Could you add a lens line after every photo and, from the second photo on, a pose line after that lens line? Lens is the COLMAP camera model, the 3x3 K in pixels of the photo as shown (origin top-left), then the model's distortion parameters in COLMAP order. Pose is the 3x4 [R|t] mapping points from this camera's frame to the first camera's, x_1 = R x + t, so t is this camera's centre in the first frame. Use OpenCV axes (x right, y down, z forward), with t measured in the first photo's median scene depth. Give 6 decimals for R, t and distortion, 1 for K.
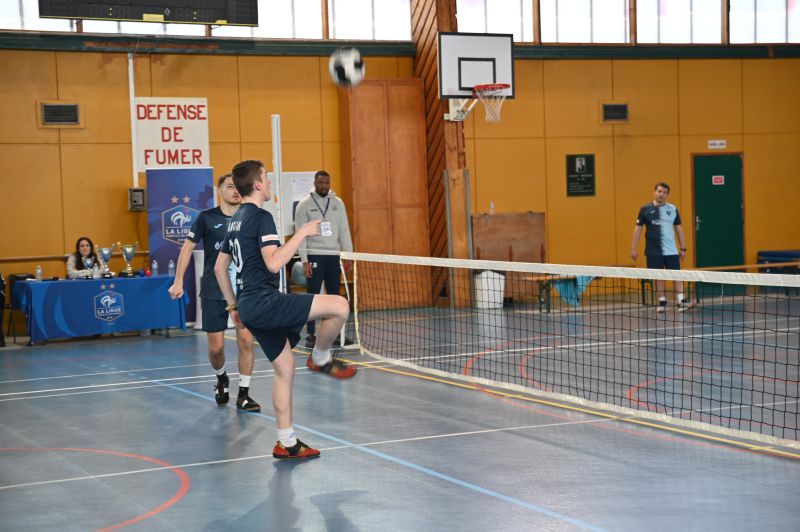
lens RADIAL K [[1521.1, 0, 399.8], [0, 1521.1, 262.9], [0, 0, 1]] dist [0.256241, 0.000000]
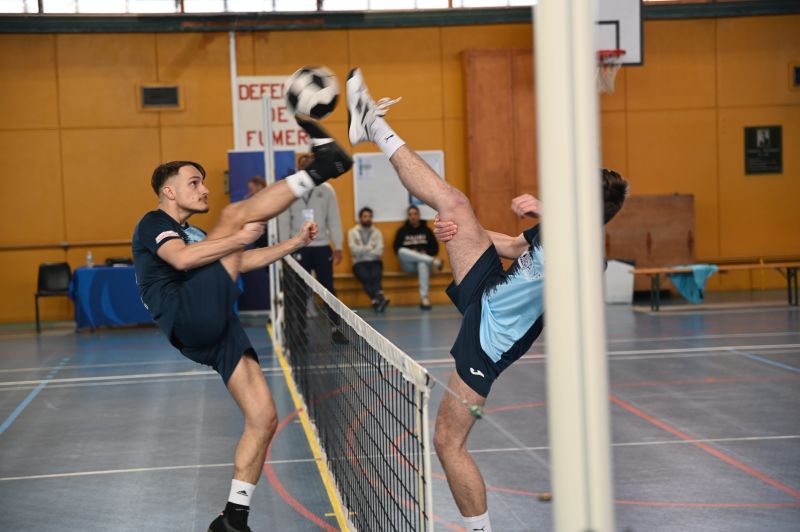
lens RADIAL K [[1521.1, 0, 400.8], [0, 1521.1, 268.5], [0, 0, 1]] dist [0.256241, 0.000000]
pose [[0.940956, 0.017345, -0.338085, 0.252702], [-0.008933, 0.999611, 0.026422, -0.013150], [0.338412, -0.021842, 0.940745, 0.119987]]
